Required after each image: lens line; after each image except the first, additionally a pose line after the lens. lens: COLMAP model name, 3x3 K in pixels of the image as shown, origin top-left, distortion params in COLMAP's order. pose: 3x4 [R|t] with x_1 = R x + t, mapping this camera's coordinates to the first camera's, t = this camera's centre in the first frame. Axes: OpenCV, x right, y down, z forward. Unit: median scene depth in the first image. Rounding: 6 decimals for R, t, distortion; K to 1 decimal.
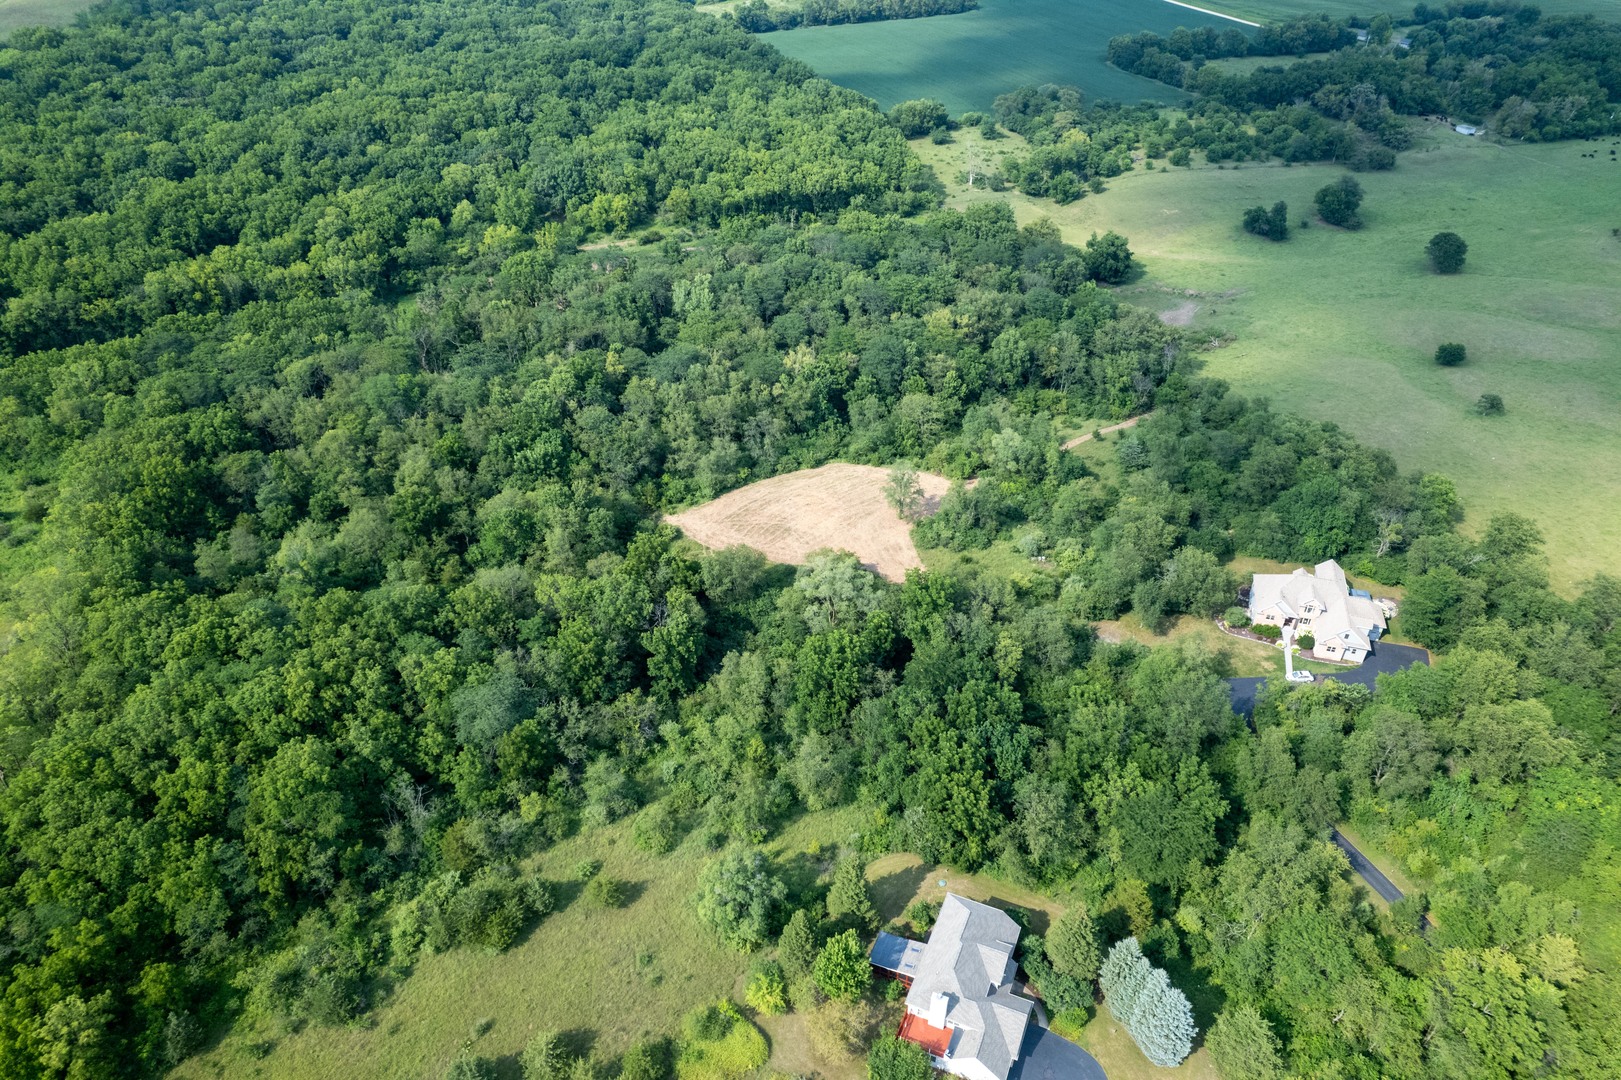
lens RADIAL K [[1049.8, 0, 816.4], [0, 1049.8, 530.3], [0, 0, 1]] dist [-0.077208, 0.070208]
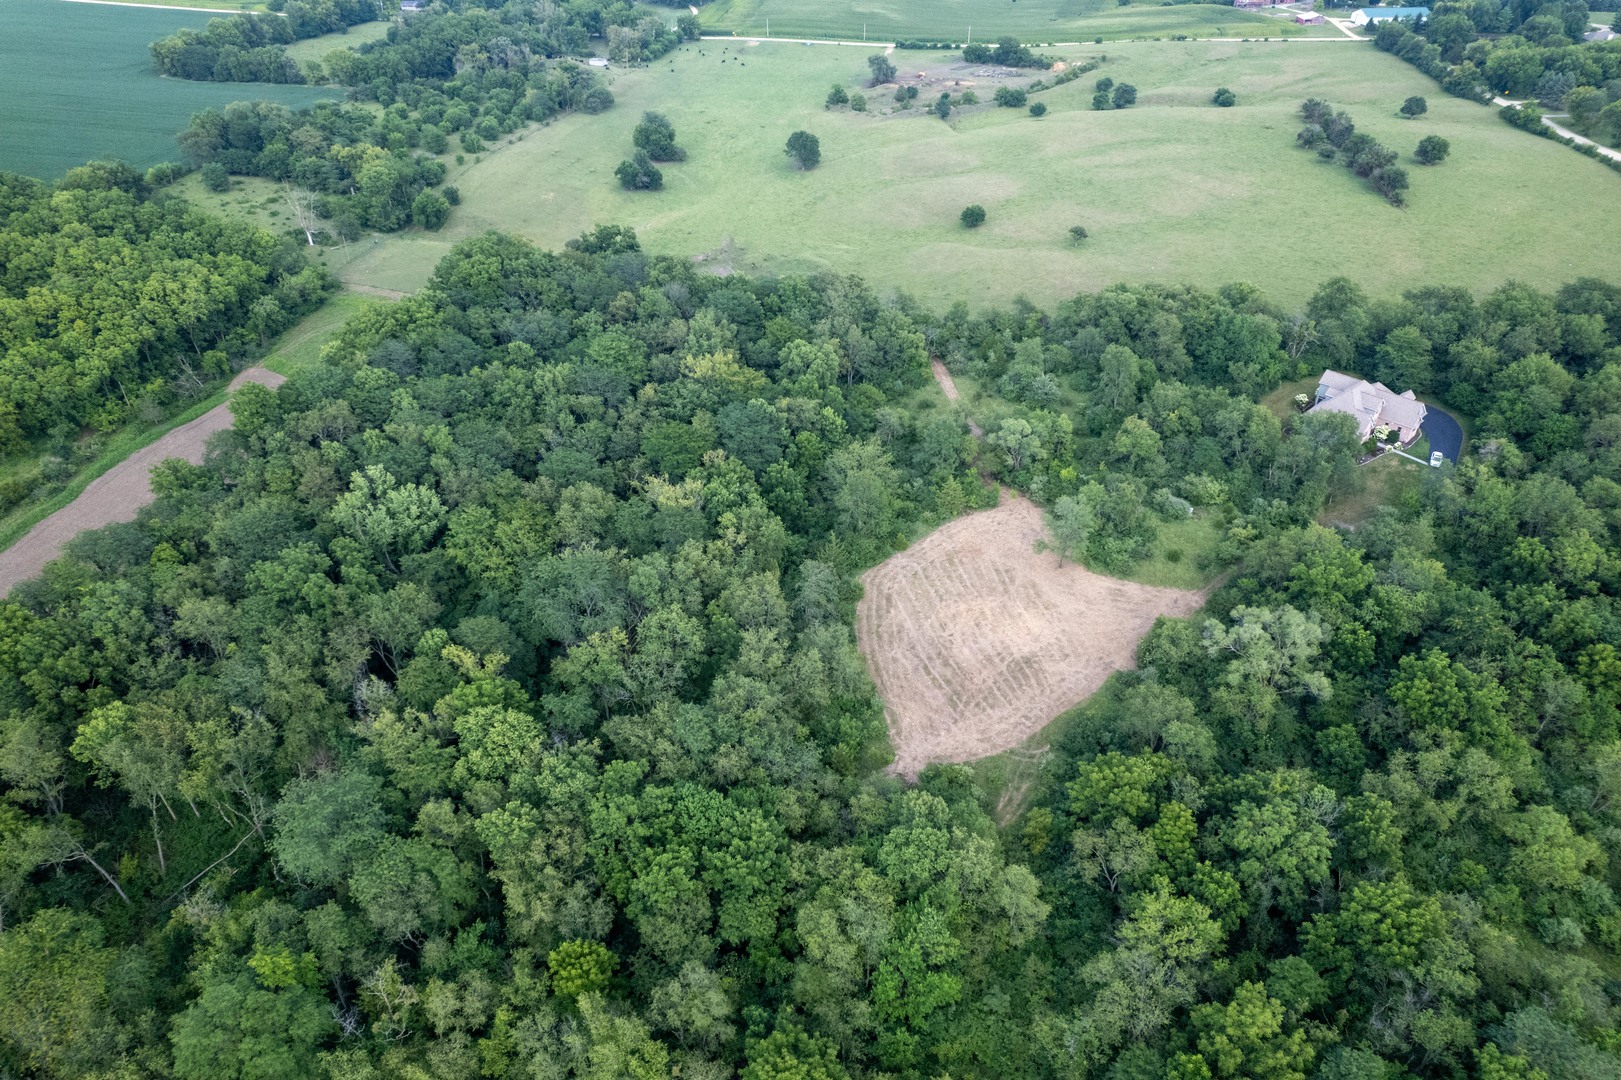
lens RADIAL K [[1049.8, 0, 804.9], [0, 1049.8, 547.4], [0, 0, 1]] dist [-0.077208, 0.070208]
pose [[0.489977, -0.504799, 0.710704, -0.355648], [0.493345, 0.832728, 0.251345, -0.202280], [-0.718702, 0.227469, 0.657058, 0.400690]]
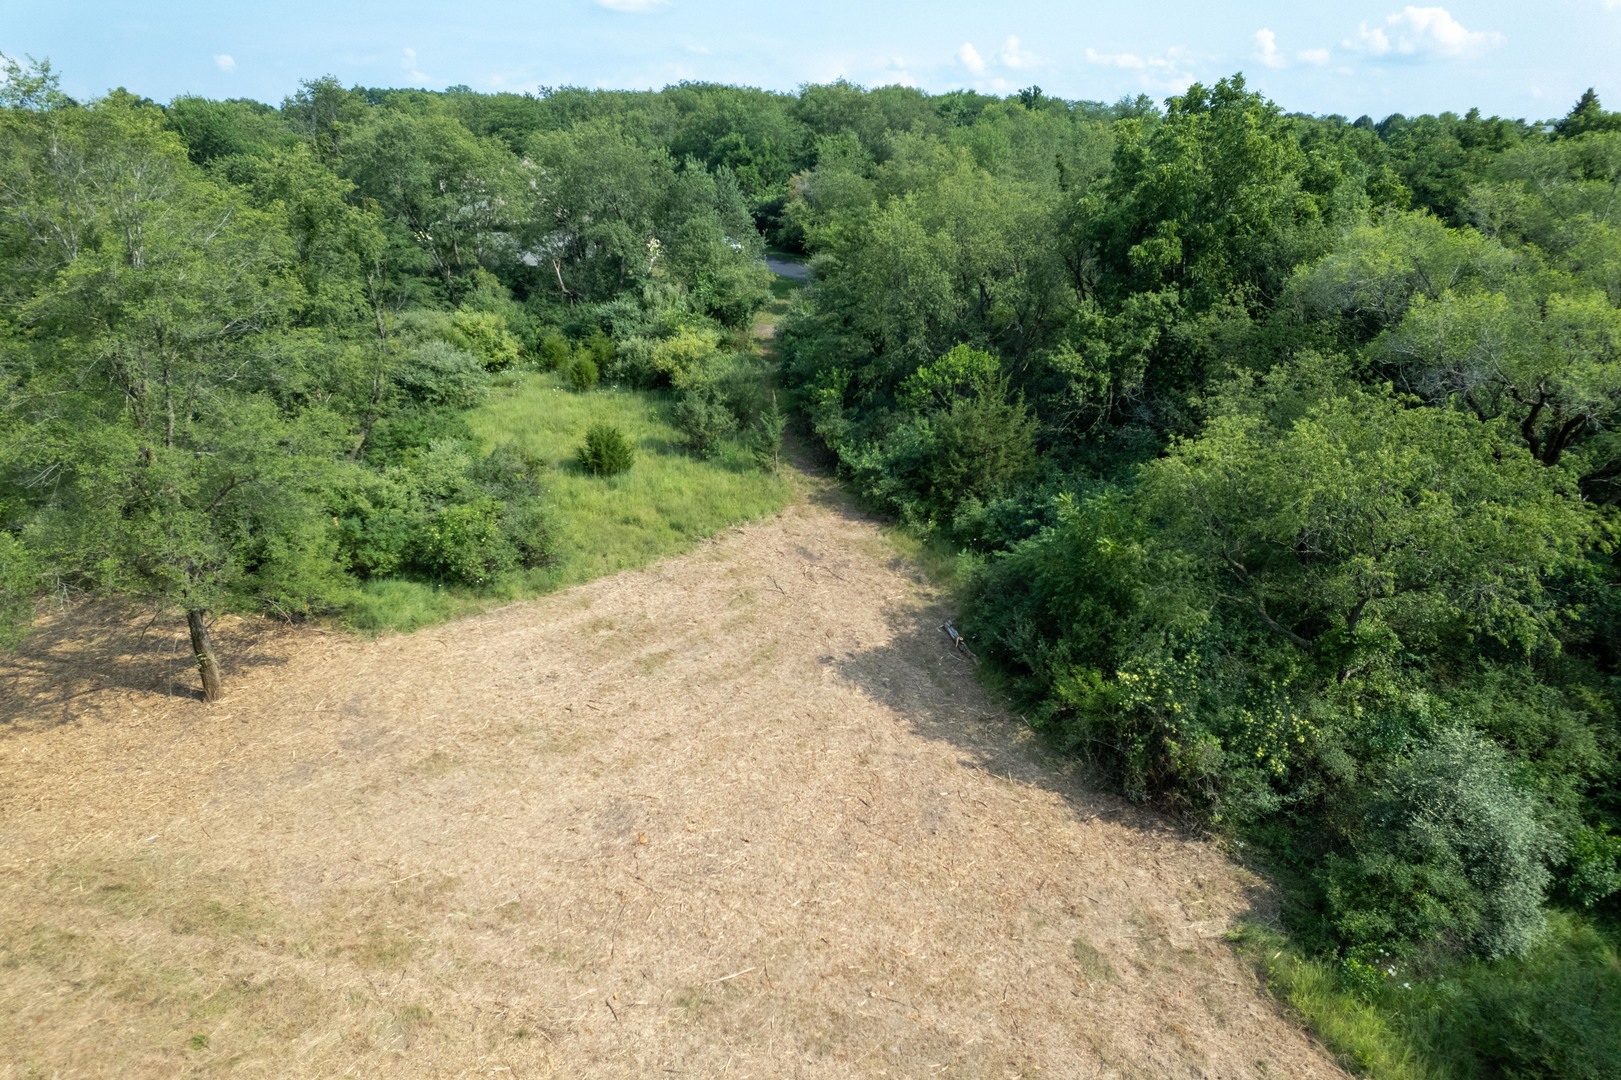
lens RADIAL K [[1049.8, 0, 831.6], [0, 1049.8, 547.0], [0, 0, 1]] dist [-0.077208, 0.070208]
pose [[-0.585382, -0.305494, 0.751000, -0.027935], [0.443721, 0.654537, 0.612122, -0.042768], [-0.678557, 0.691560, -0.247599, 0.621169]]
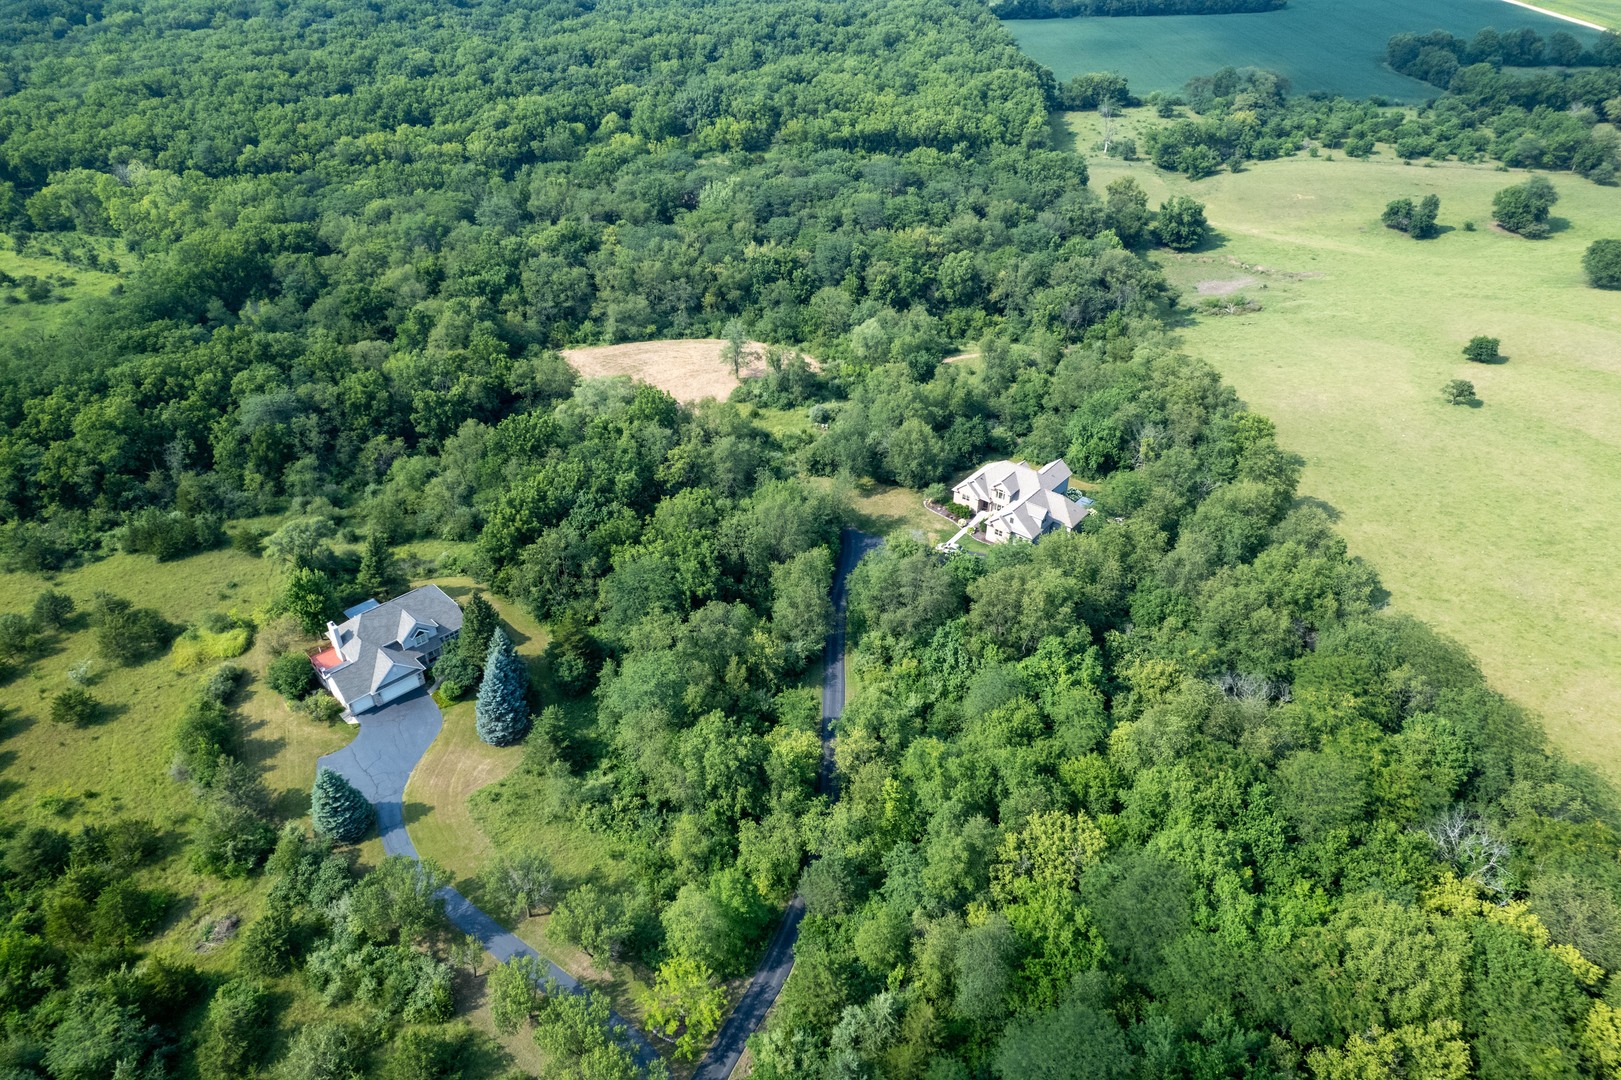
lens RADIAL K [[1049.8, 0, 819.8], [0, 1049.8, 560.9], [0, 0, 1]] dist [-0.077208, 0.070208]
pose [[0.926158, 0.212943, -0.311266, 0.340235], [-0.211927, 0.976565, 0.037507, 0.072602], [0.311958, 0.031229, 0.949582, 0.013511]]
